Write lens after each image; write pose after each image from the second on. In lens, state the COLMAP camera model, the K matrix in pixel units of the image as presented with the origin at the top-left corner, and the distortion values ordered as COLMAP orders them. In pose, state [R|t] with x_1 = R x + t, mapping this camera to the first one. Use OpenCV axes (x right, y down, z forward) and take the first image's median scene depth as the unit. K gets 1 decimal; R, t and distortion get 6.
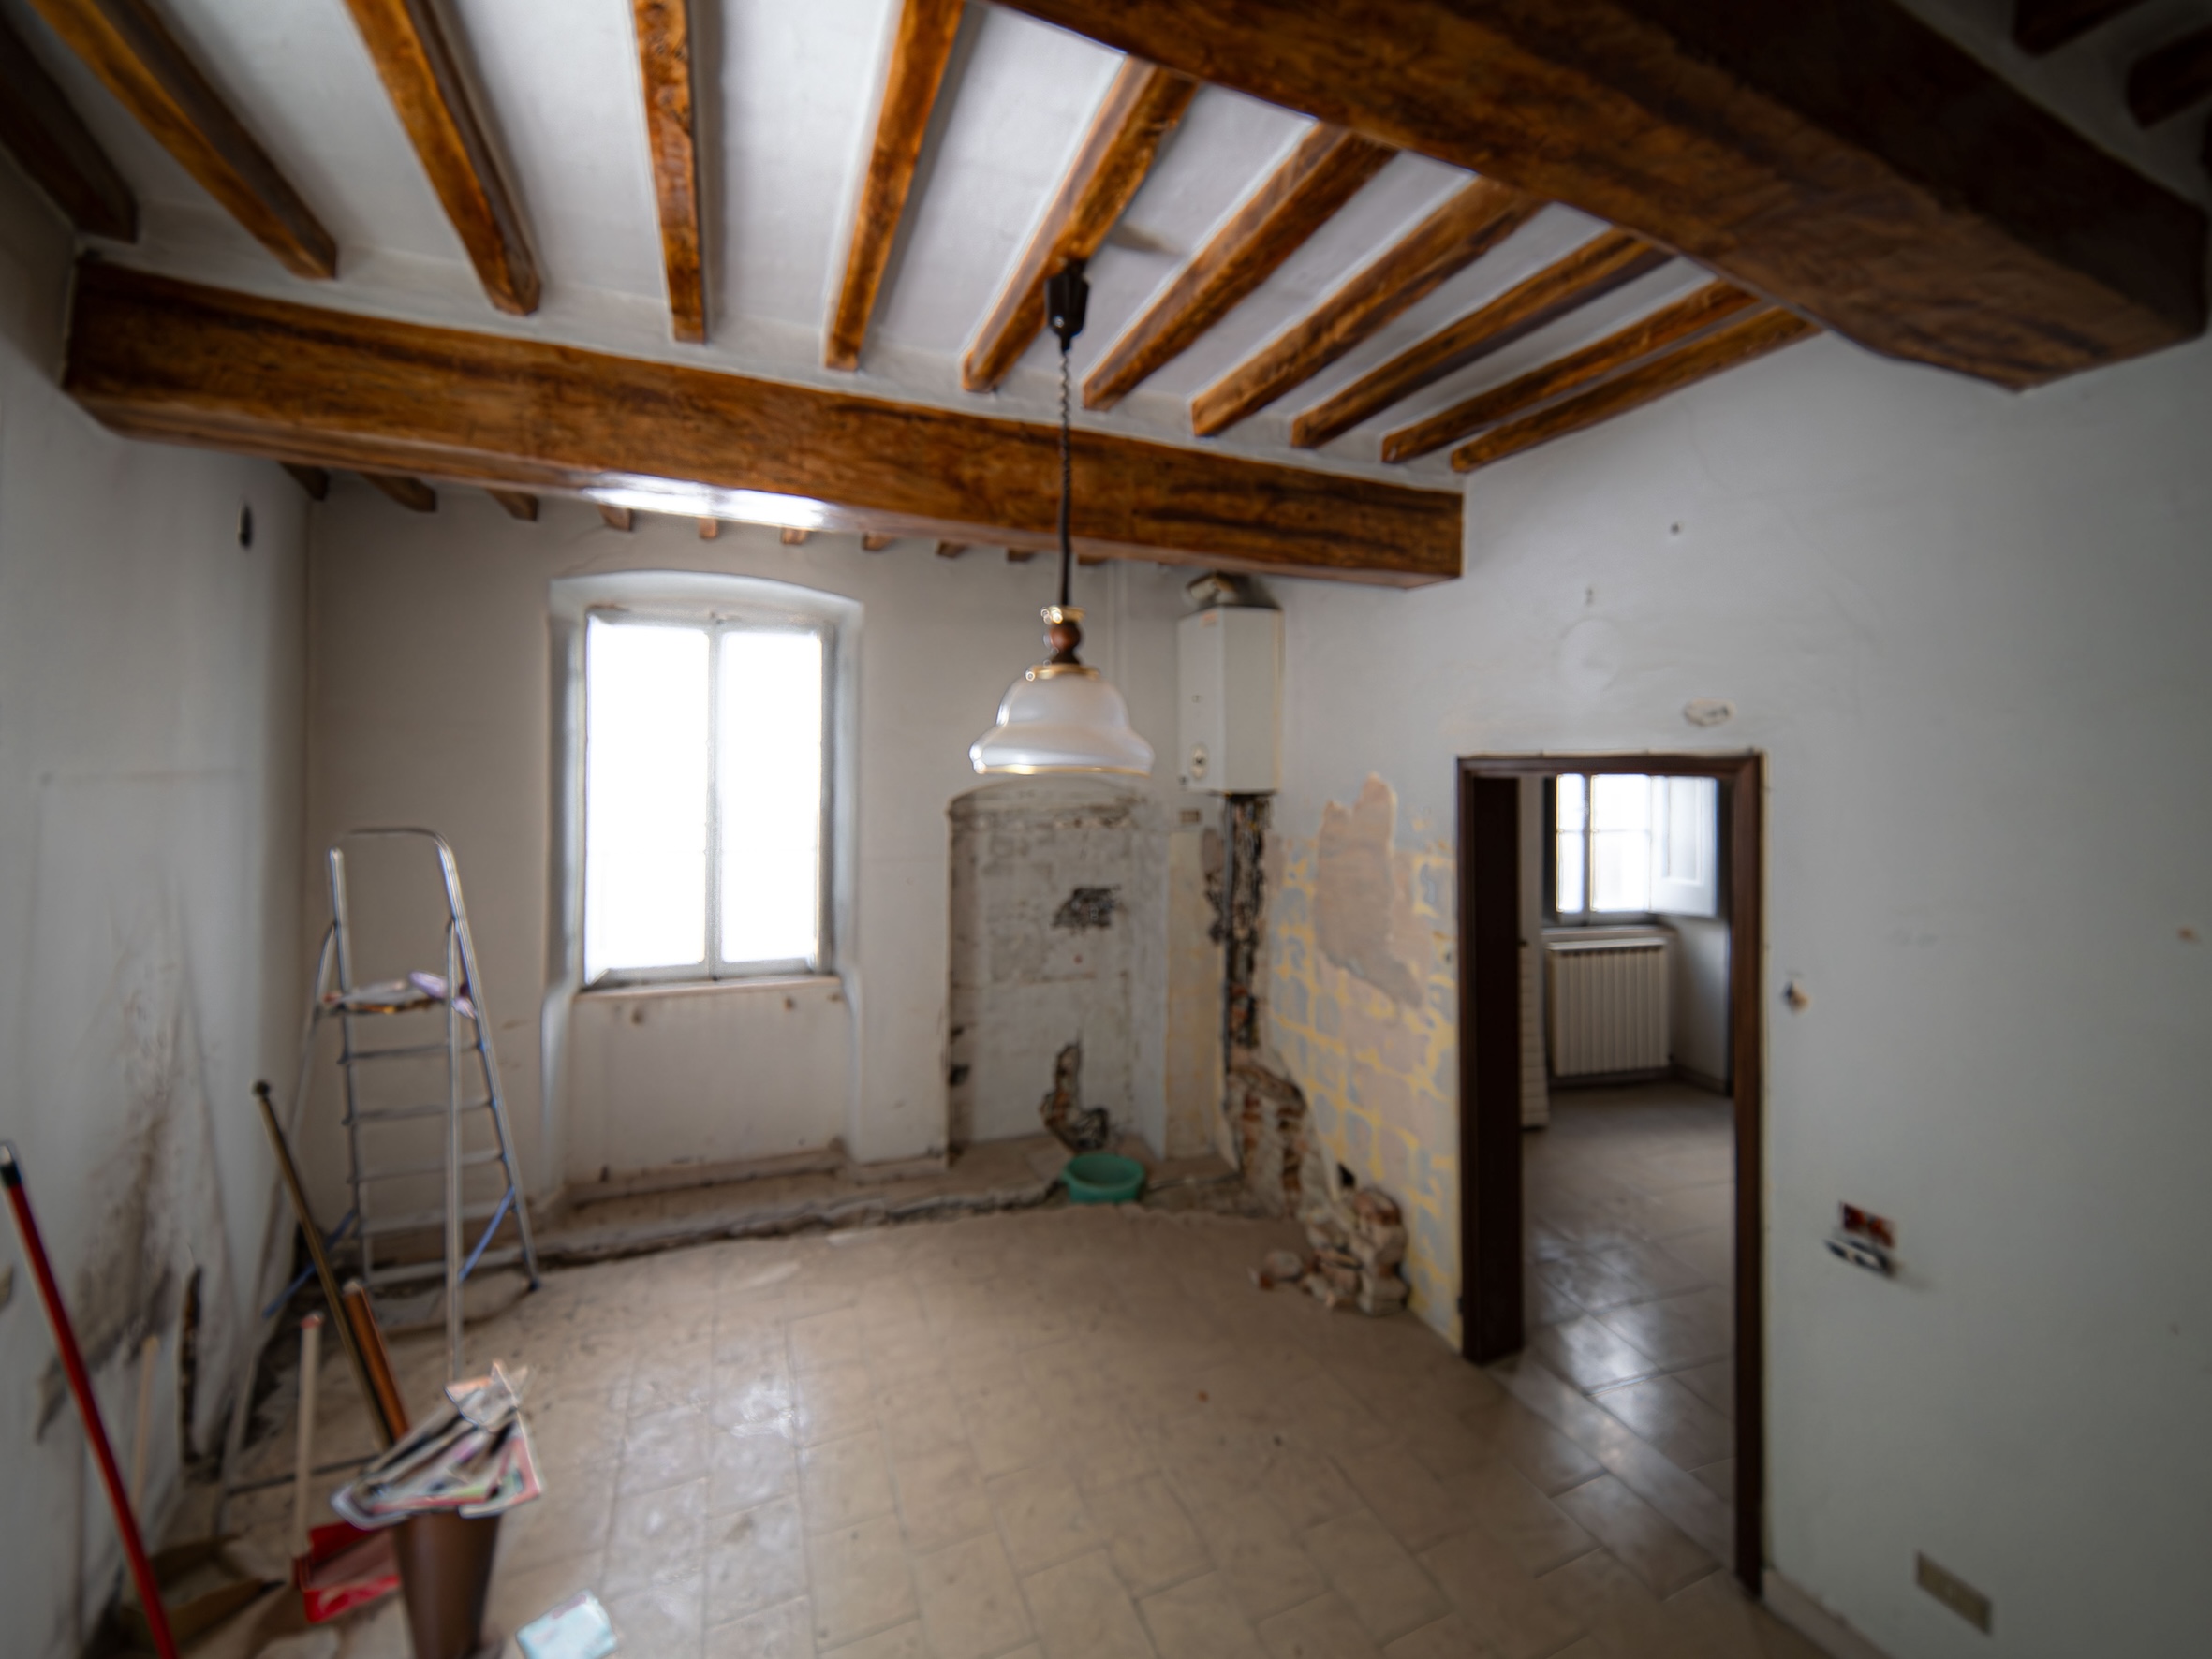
lens RADIAL K [[849.1, 0, 1110.4], [0, 849.1, 759.6], [0, 0, 1]] dist [0.007064, 0.000032]
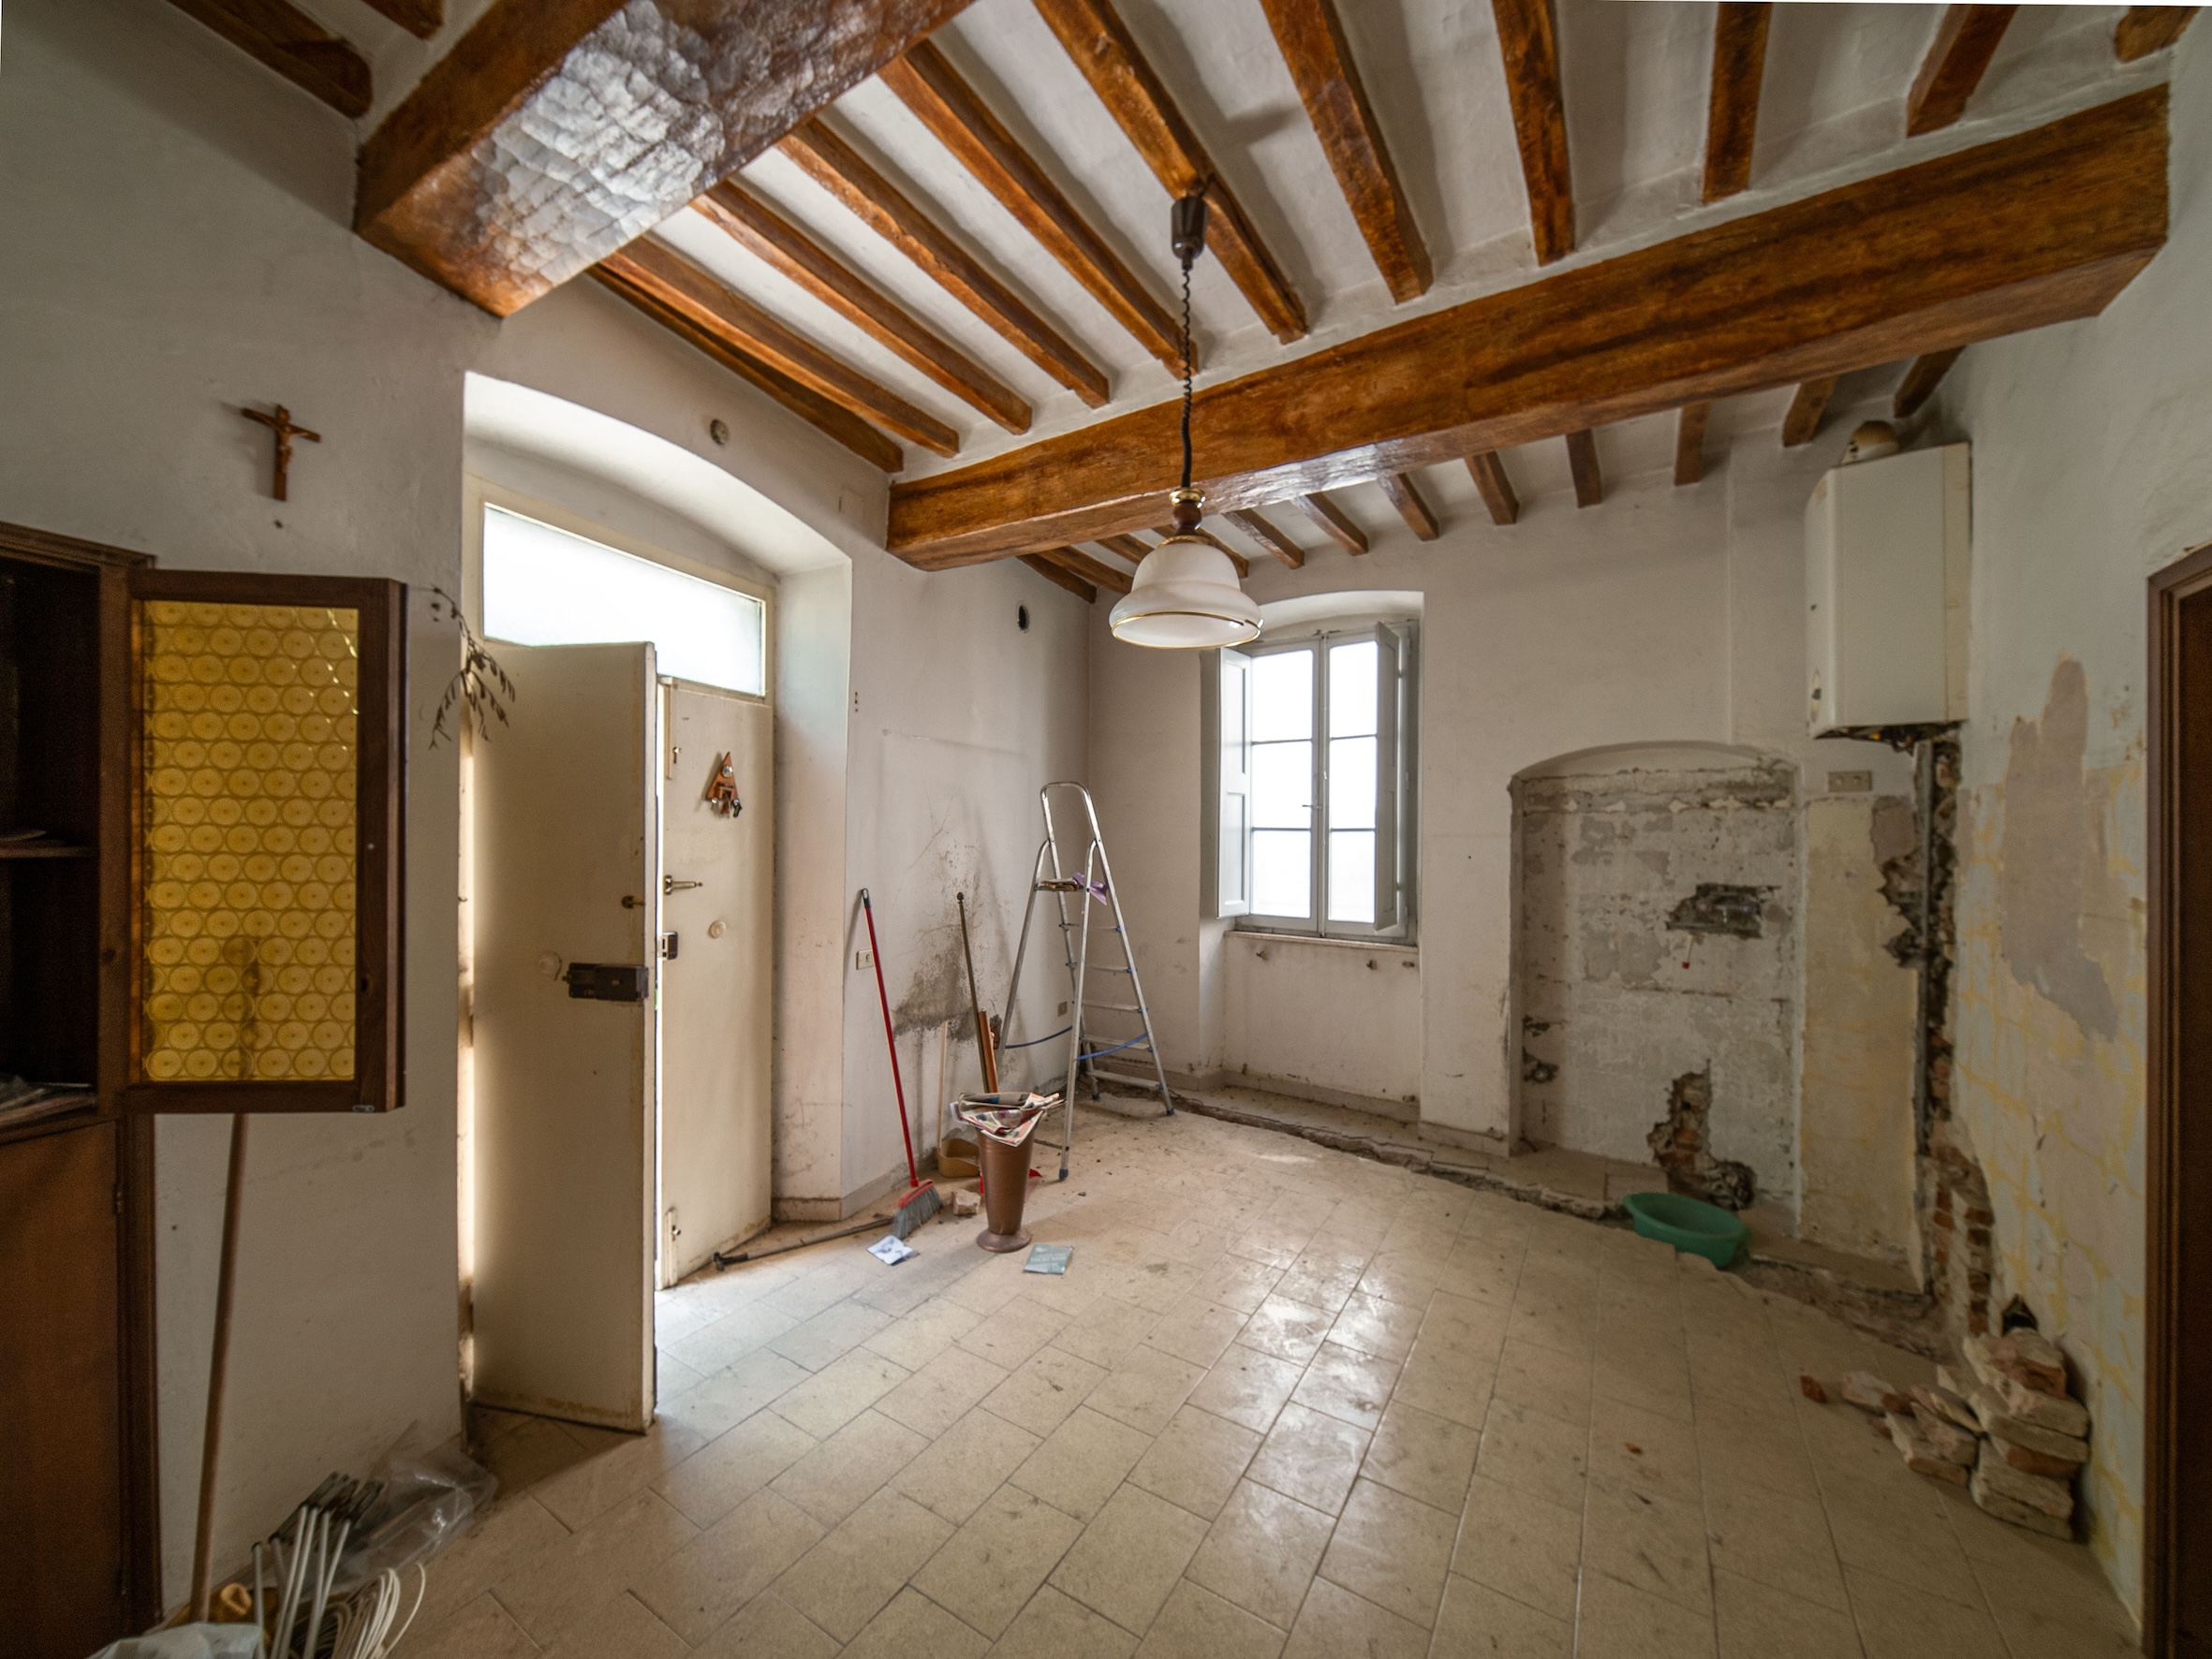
lens RADIAL K [[801.6, 0, 1106.0], [0, 801.6, 829.5], [0, 0, 1]] dist [0.002222, -0.001781]
pose [[0.585510, 0.001860, -0.810663, 0.300053], [0.008981, 0.999921, 0.008781, 0.104957], [0.810616, -0.012422, 0.585447, 0.105515]]
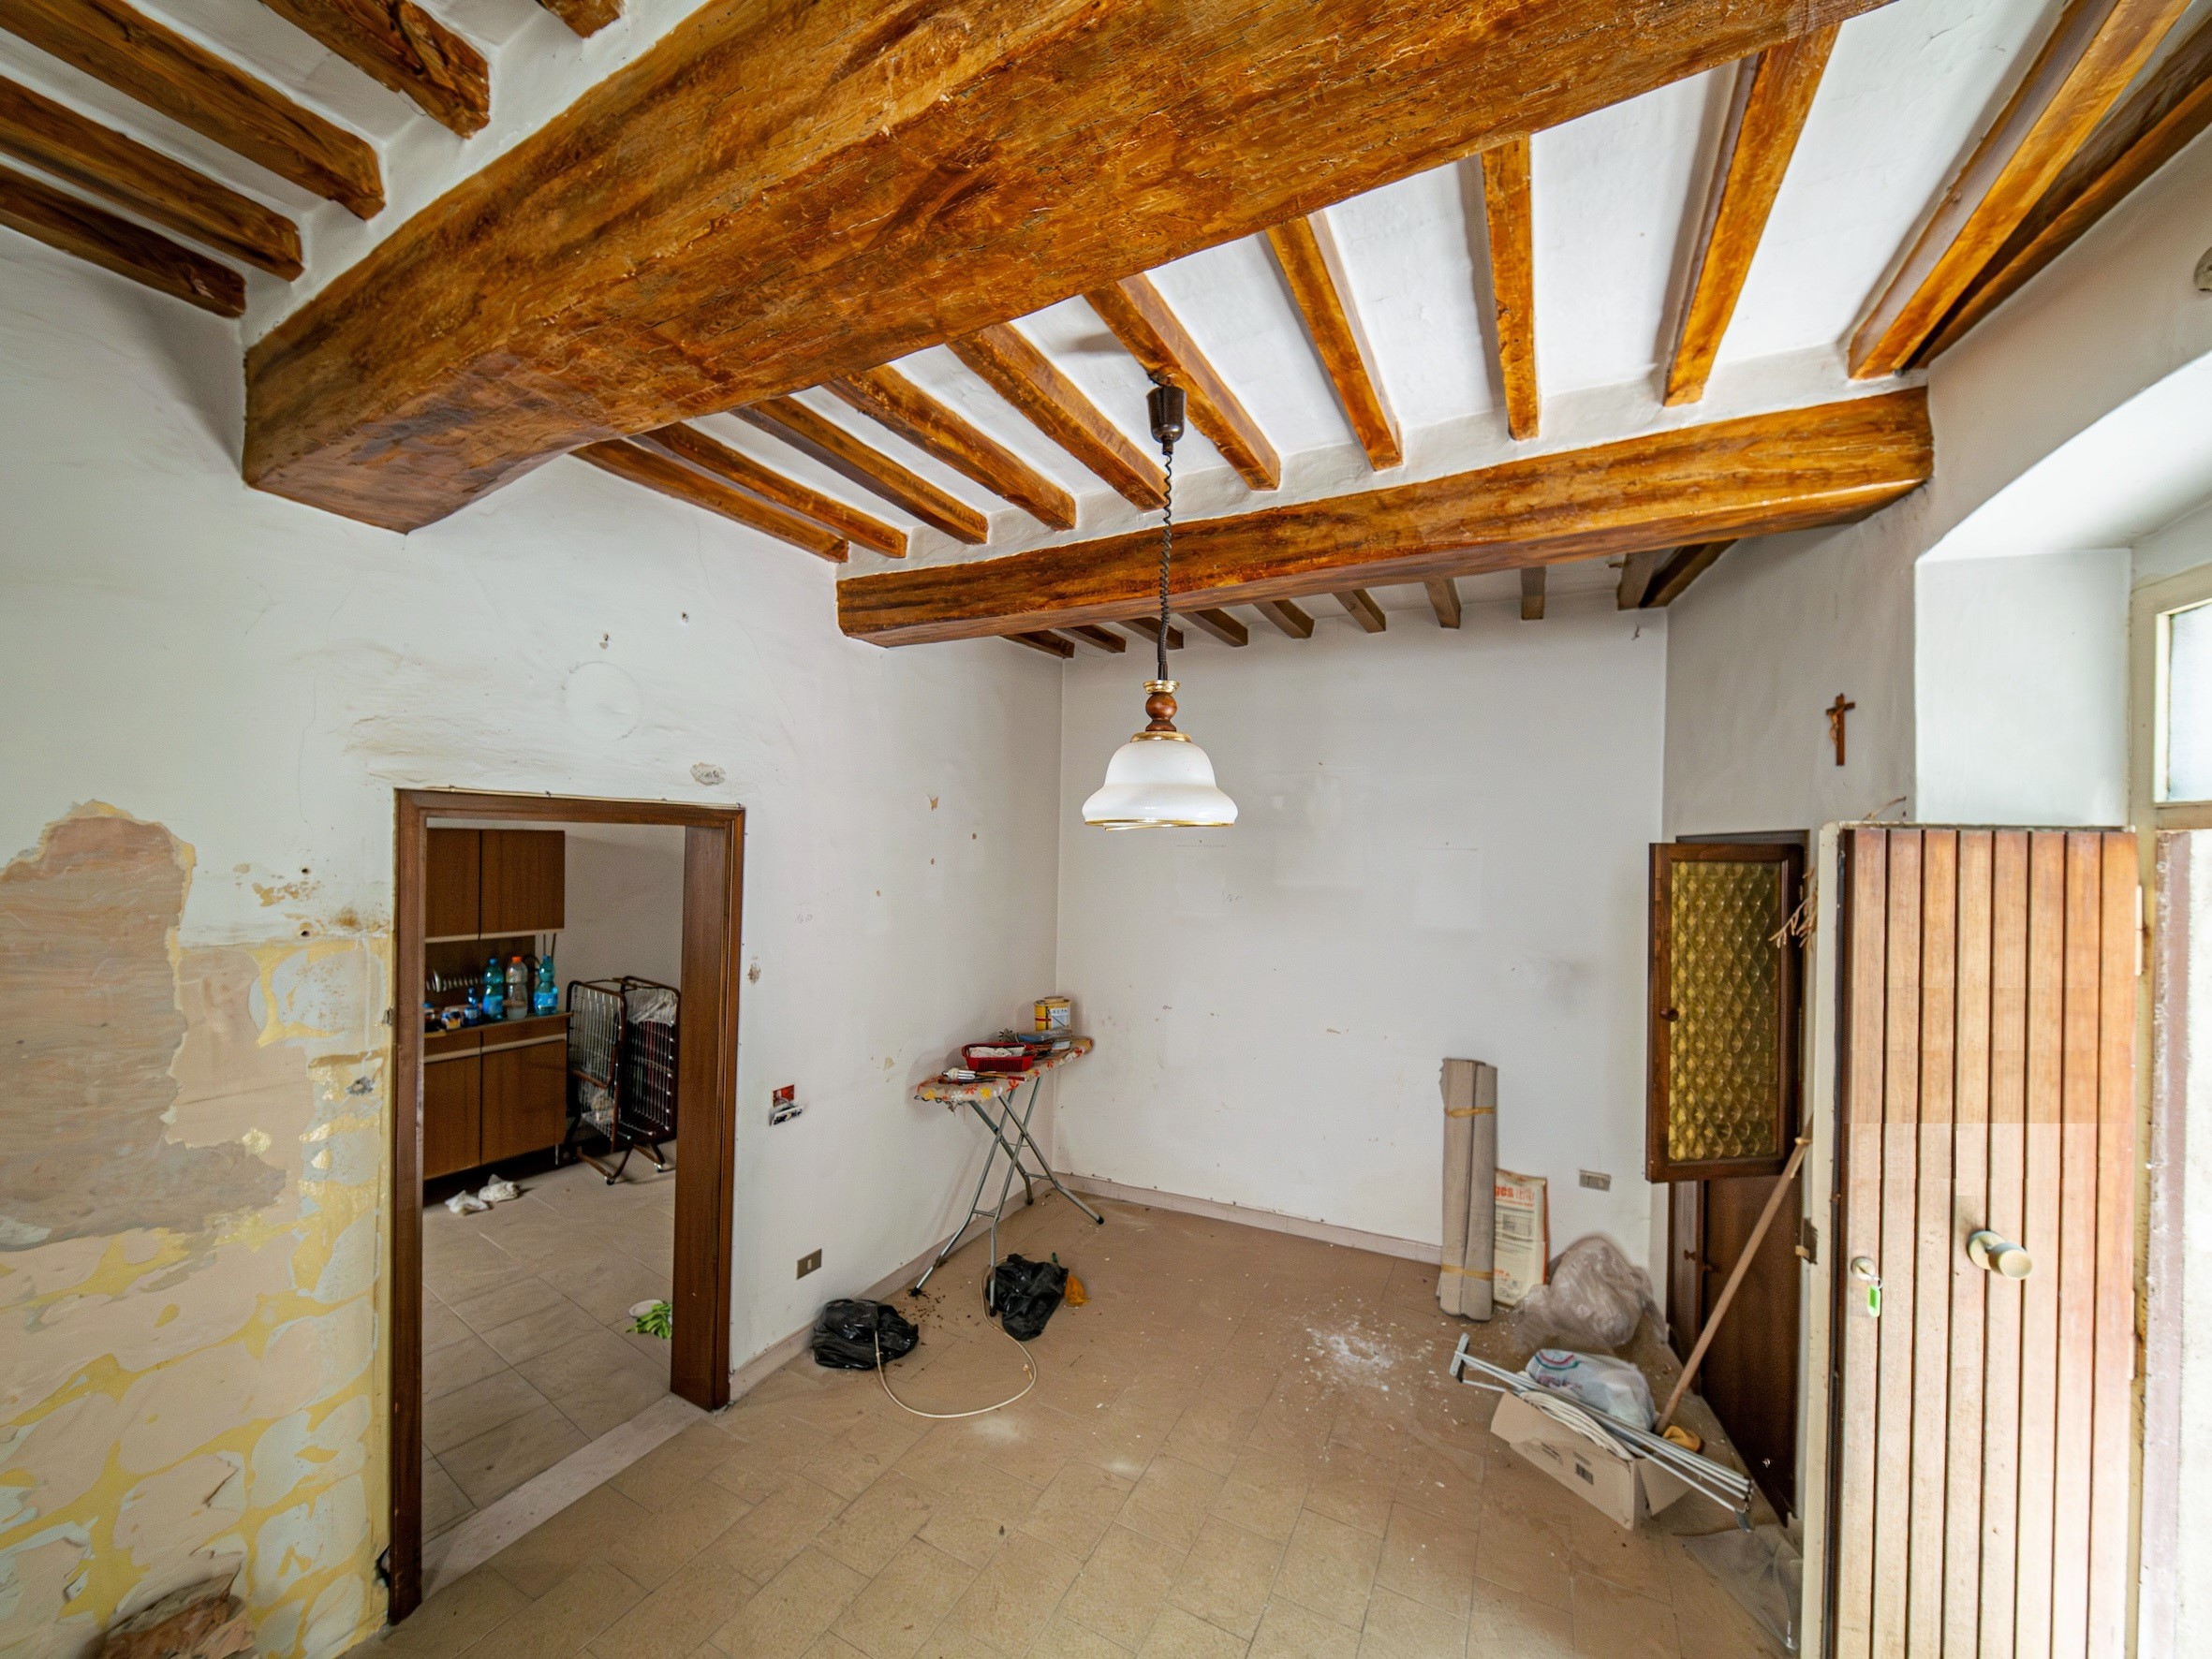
lens RADIAL K [[801.6, 0, 1106.0], [0, 801.6, 829.5], [0, 0, 1]] dist [0.002222, -0.001781]
pose [[-0.612343, -0.005622, 0.790572, -0.326895], [-0.027166, 0.999534, -0.013934, 0.016089], [-0.790125, -0.030010, -0.612211, 0.655166]]
